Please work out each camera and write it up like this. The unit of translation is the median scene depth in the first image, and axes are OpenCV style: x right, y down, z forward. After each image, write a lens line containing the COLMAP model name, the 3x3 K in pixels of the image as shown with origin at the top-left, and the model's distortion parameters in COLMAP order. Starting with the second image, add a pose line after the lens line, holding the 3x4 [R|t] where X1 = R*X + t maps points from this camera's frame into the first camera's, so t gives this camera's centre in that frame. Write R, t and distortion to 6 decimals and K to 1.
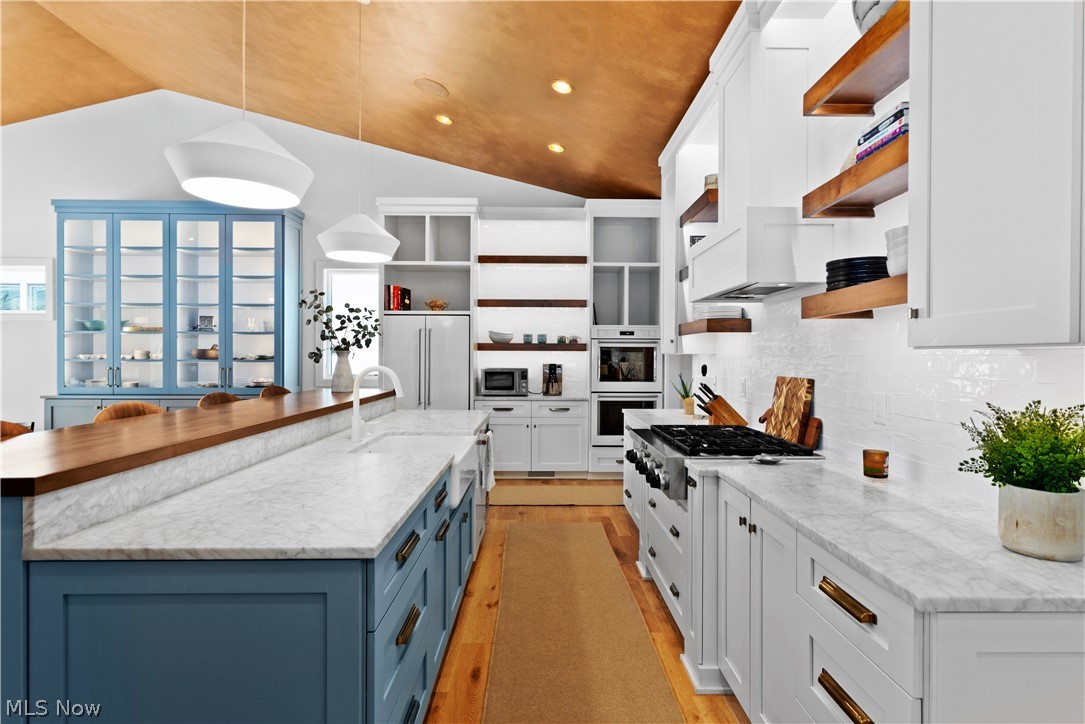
lens RADIAL K [[539.0, 0, 539.3], [0, 539.0, 357.9], [0, 0, 1]] dist [0.007113, 0.000499]
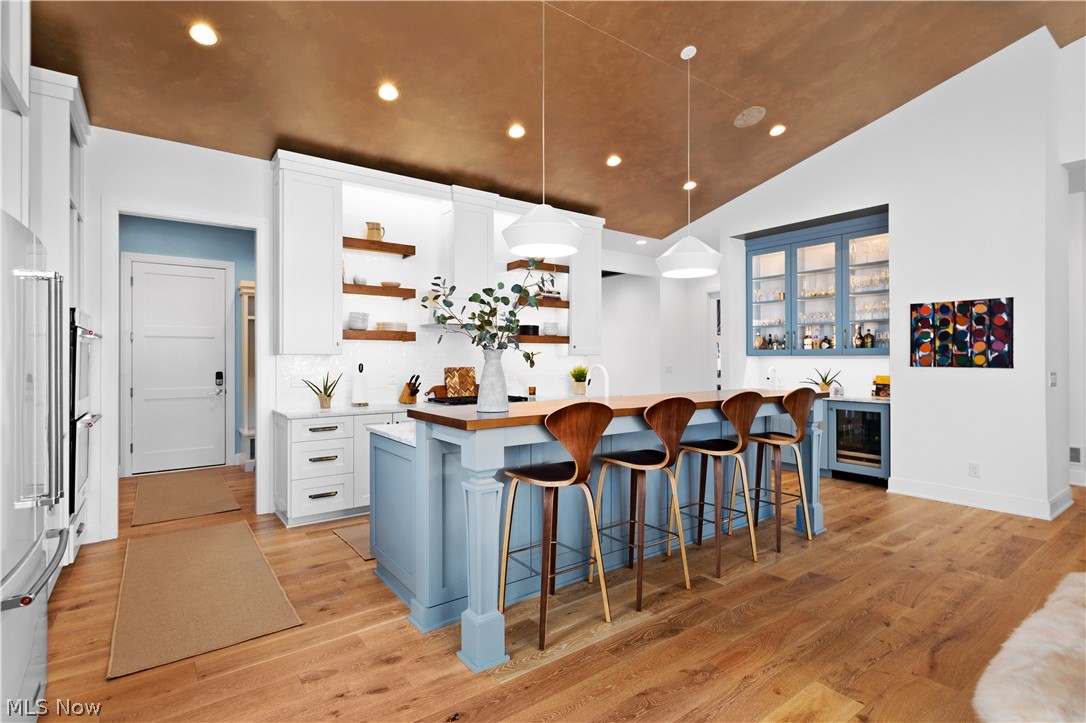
lens RADIAL K [[527.4, 0, 543.7], [0, 527.4, 354.4], [0, 0, 1]] dist [-0.001479, 0.000384]
pose [[-0.585087, 0.002374, 0.810967, -0.630586], [0.001847, 0.999997, -0.001595, -0.003896], [-0.810968, 0.000565, -0.585090, 0.905678]]
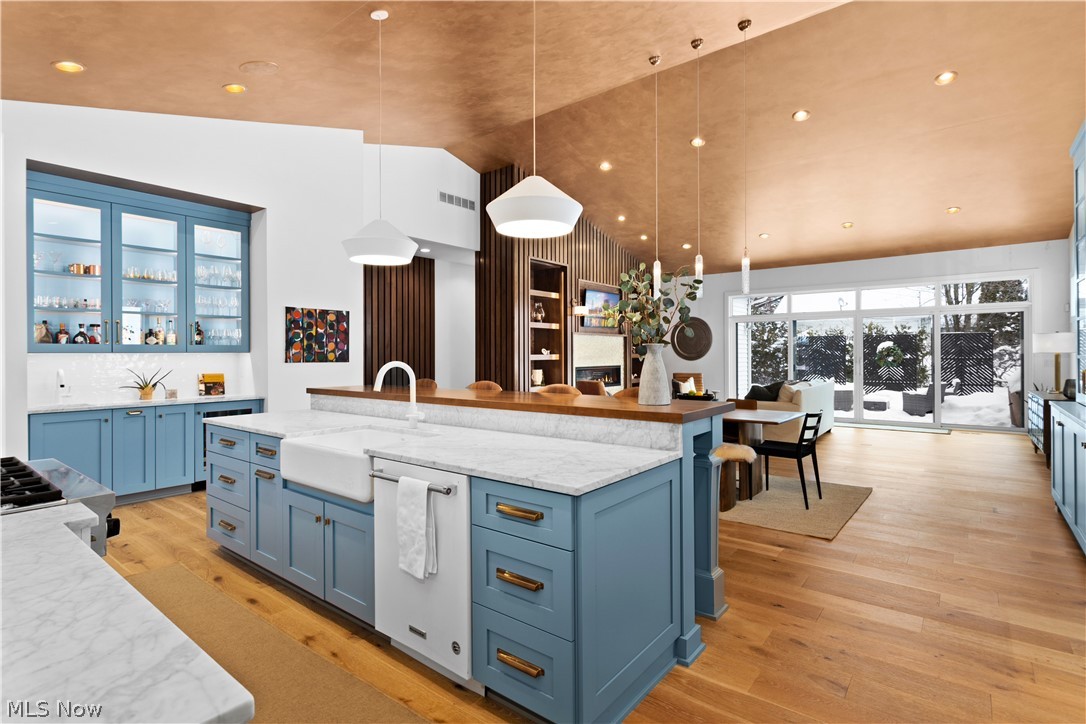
lens RADIAL K [[531.5, 0, 543.2], [0, 531.5, 355.1], [0, 0, 1]] dist [-0.001310, 0.000524]
pose [[-0.633721, 0.001308, -0.773560, 0.165617], [-0.000430, 0.999998, 0.002043, -0.000225], [0.773561, 0.001627, -0.633719, 0.895415]]
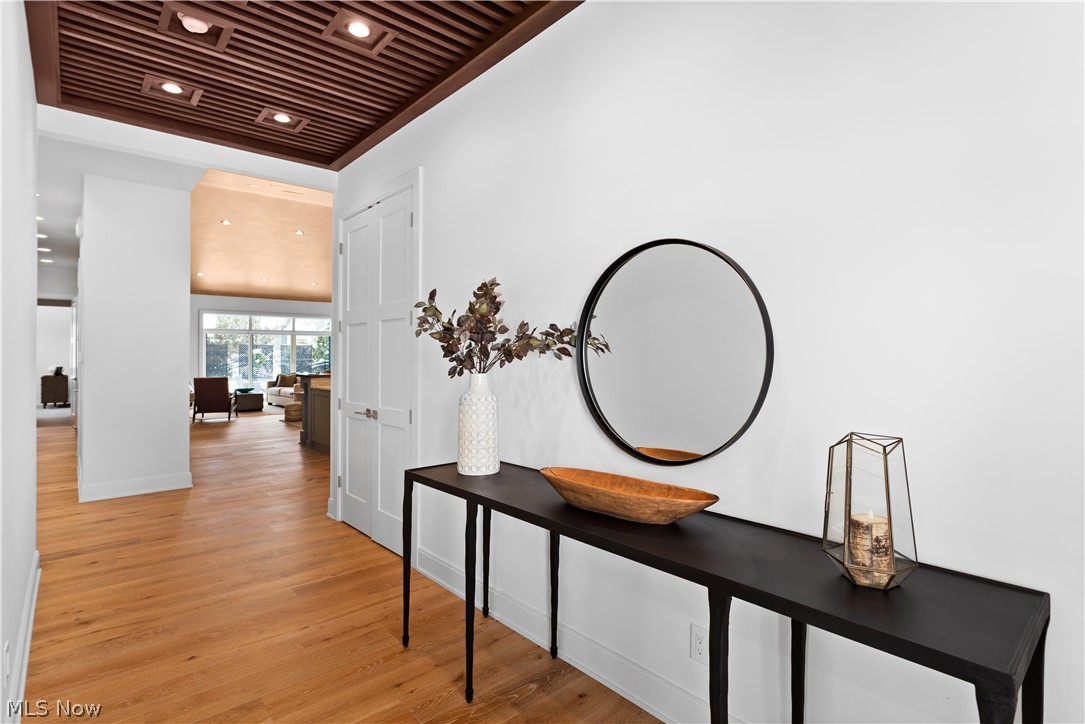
lens RADIAL K [[534.7, 0, 545.8], [0, 534.7, 349.7], [0, 0, 1]] dist [0.002493, 0.000347]
pose [[0.652759, -0.013356, -0.757448, 1.206119], [0.002038, 0.999872, -0.015874, 0.005481], [0.757563, 0.008818, 0.652702, -0.219141]]
